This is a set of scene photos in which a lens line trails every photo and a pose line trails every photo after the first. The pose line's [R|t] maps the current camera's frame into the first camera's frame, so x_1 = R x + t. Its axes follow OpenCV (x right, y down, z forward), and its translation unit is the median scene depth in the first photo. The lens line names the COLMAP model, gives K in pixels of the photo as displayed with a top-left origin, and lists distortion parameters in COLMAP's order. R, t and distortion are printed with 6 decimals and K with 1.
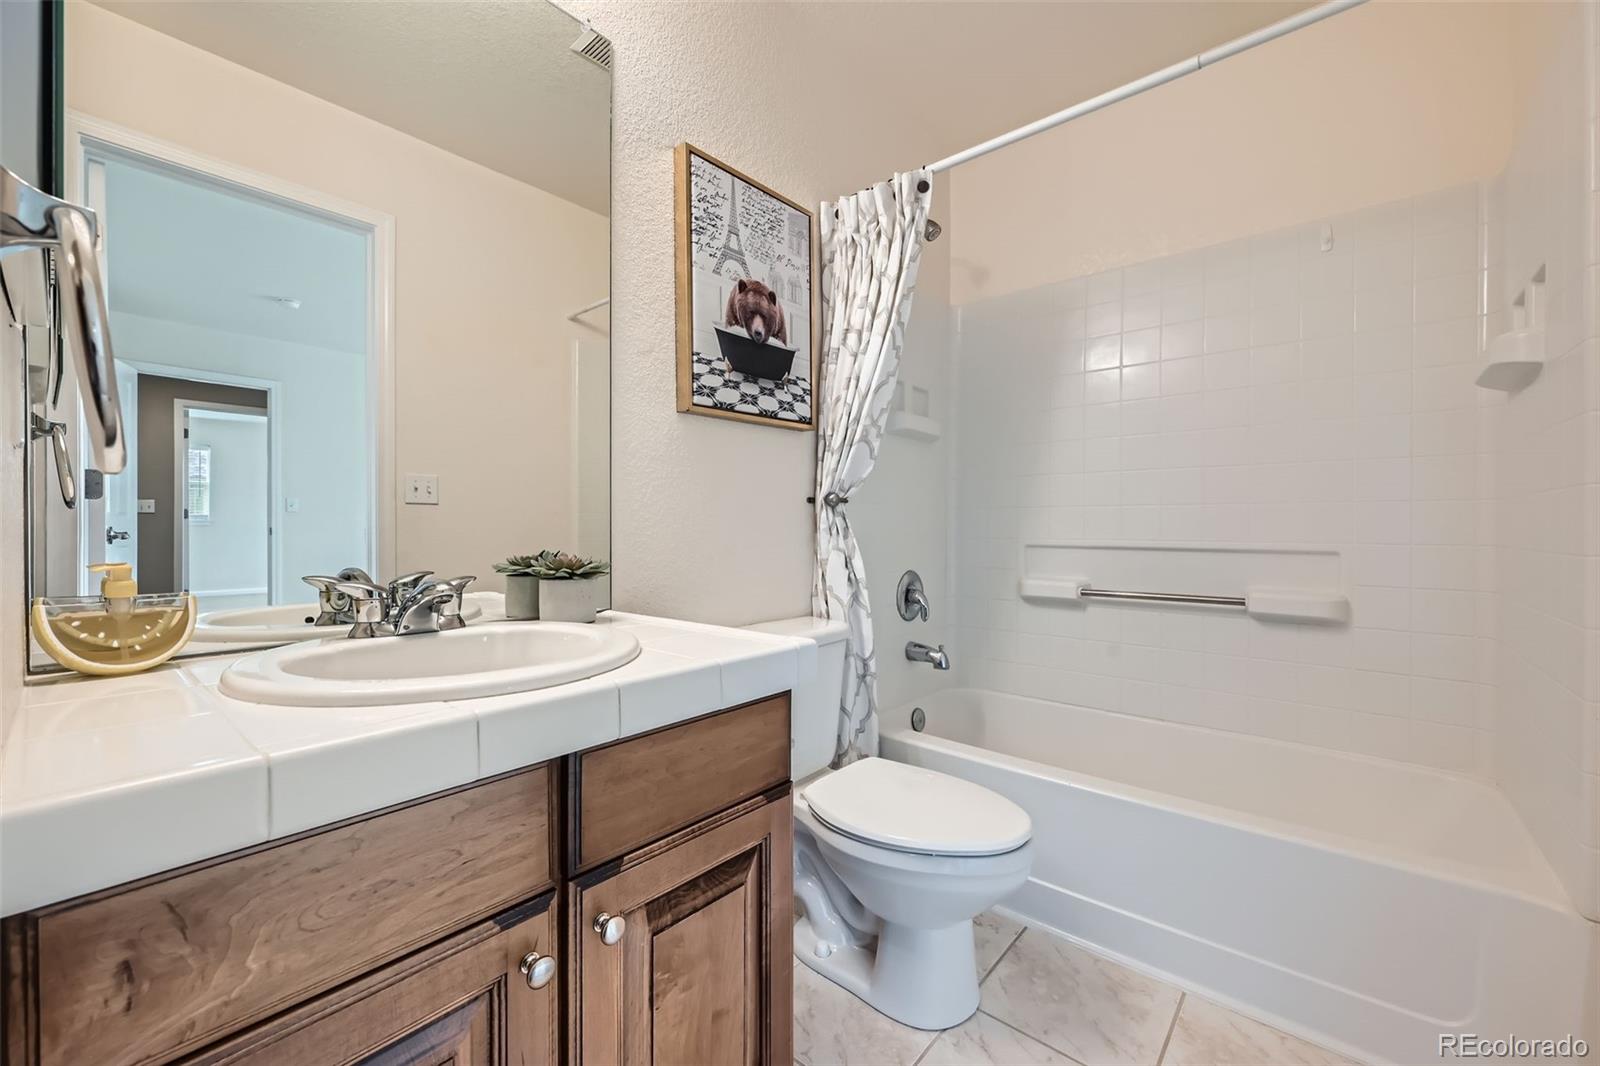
lens RADIAL K [[640.1, 0, 799.2], [0, 640.1, 527.3], [0, 0, 1]] dist [-0.000483, -0.000246]
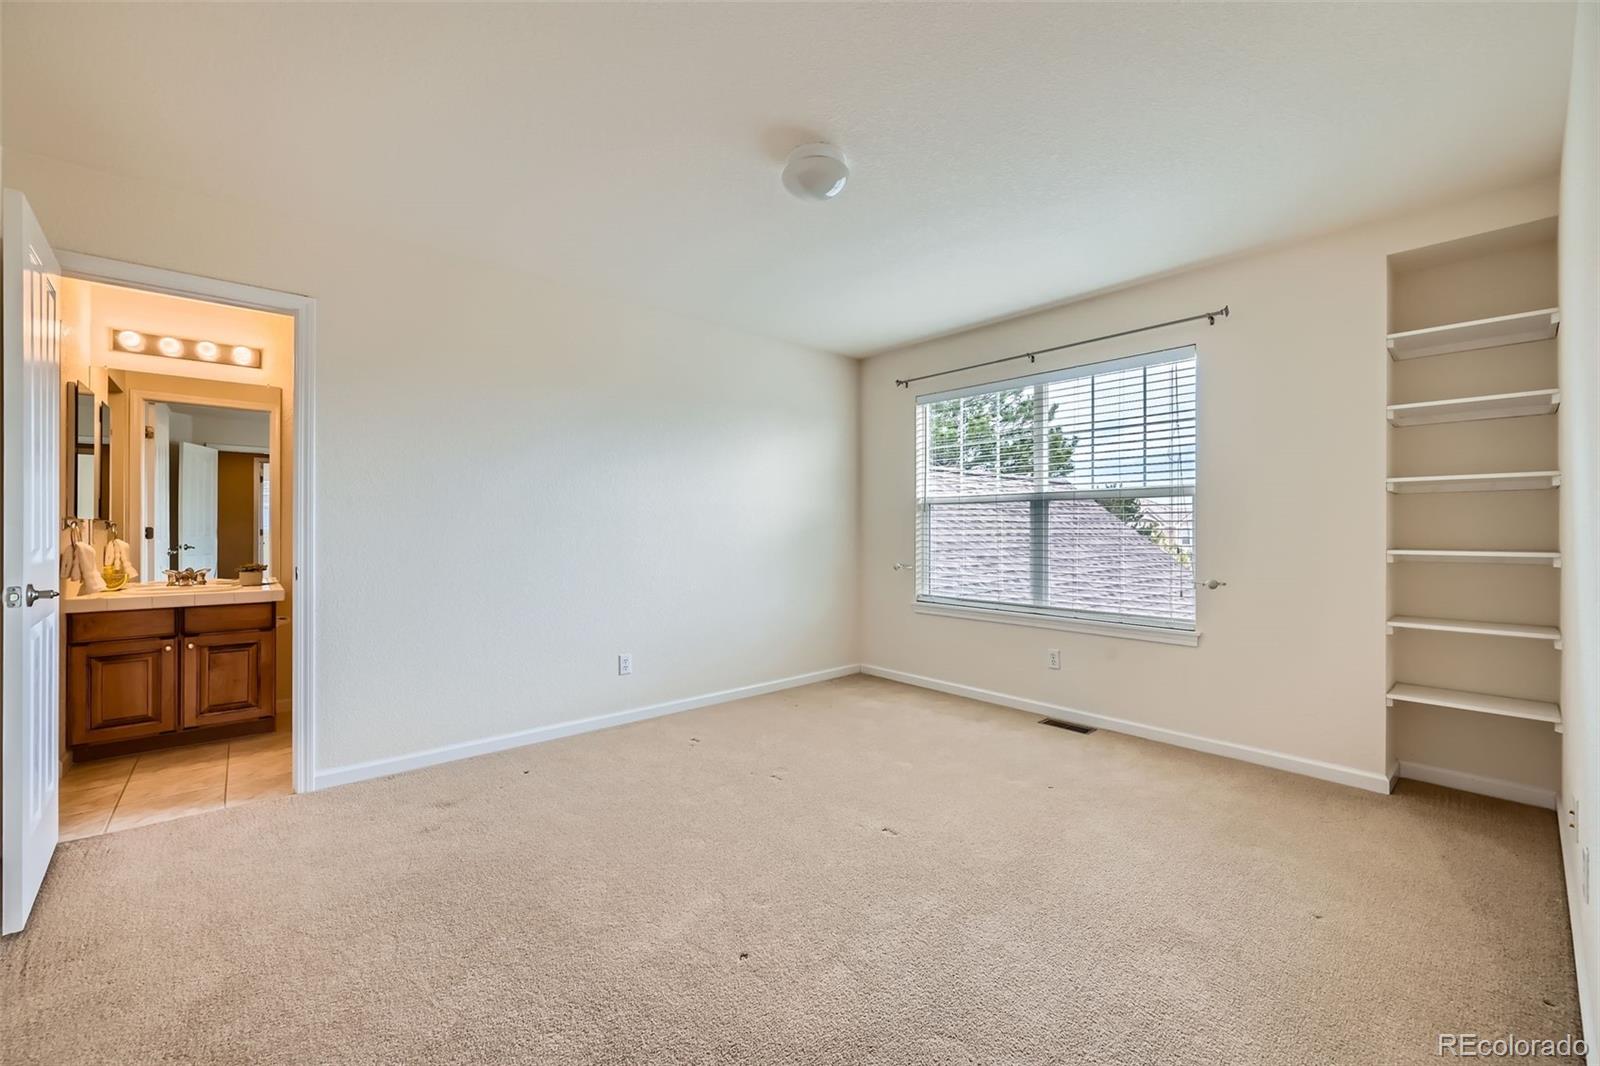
lens RADIAL K [[640.1, 0, 797.7], [0, 640.1, 523.6], [0, 0, 1]] dist [-0.000483, -0.000246]
pose [[0.990271, -0.005610, -0.139038, 4.621107], [0.004253, 0.999940, -0.010057, -0.186343], [0.139086, 0.009367, 0.990236, -2.923402]]
